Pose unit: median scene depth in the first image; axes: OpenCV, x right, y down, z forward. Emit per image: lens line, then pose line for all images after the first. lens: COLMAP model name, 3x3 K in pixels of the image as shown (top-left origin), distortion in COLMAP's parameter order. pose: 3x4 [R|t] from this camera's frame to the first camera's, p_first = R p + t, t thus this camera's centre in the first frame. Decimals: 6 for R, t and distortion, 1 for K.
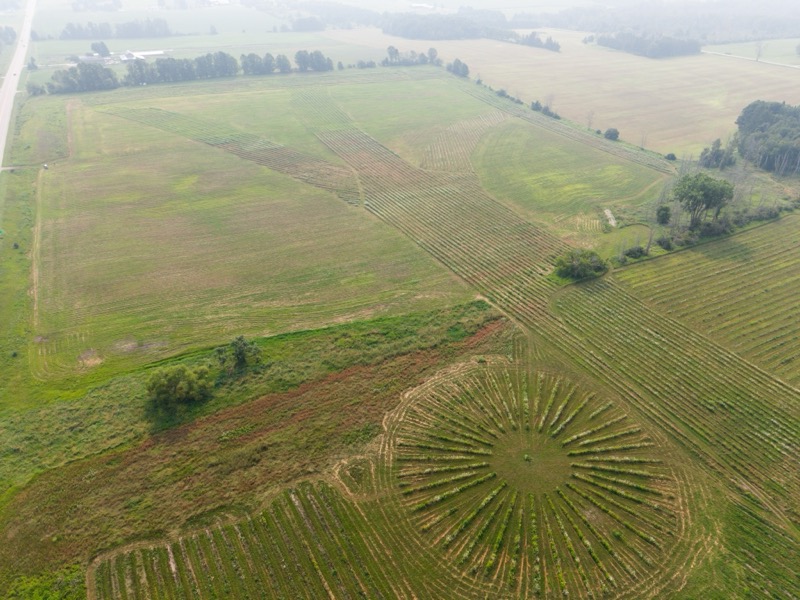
lens RADIAL K [[535.7, 0, 400.4], [0, 535.7, 299.3], [0, 0, 1]] dist [0.016618, -0.013555]
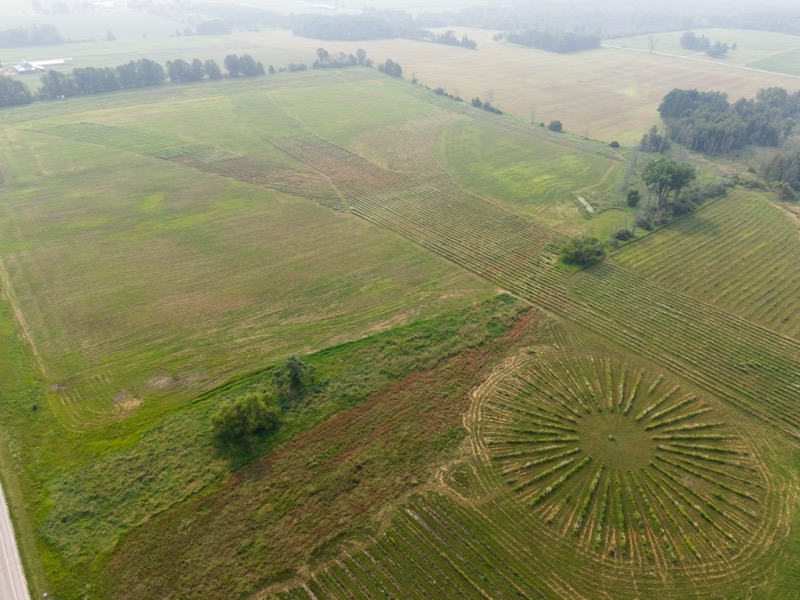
lens RADIAL K [[535.7, 0, 400.4], [0, 535.7, 299.3], [0, 0, 1]] dist [0.016618, -0.013555]
pose [[0.980844, -0.103189, 0.165219, -0.162472], [0.103178, 0.994625, 0.008677, -0.013025], [-0.165226, 0.008536, 0.986219, 0.016745]]
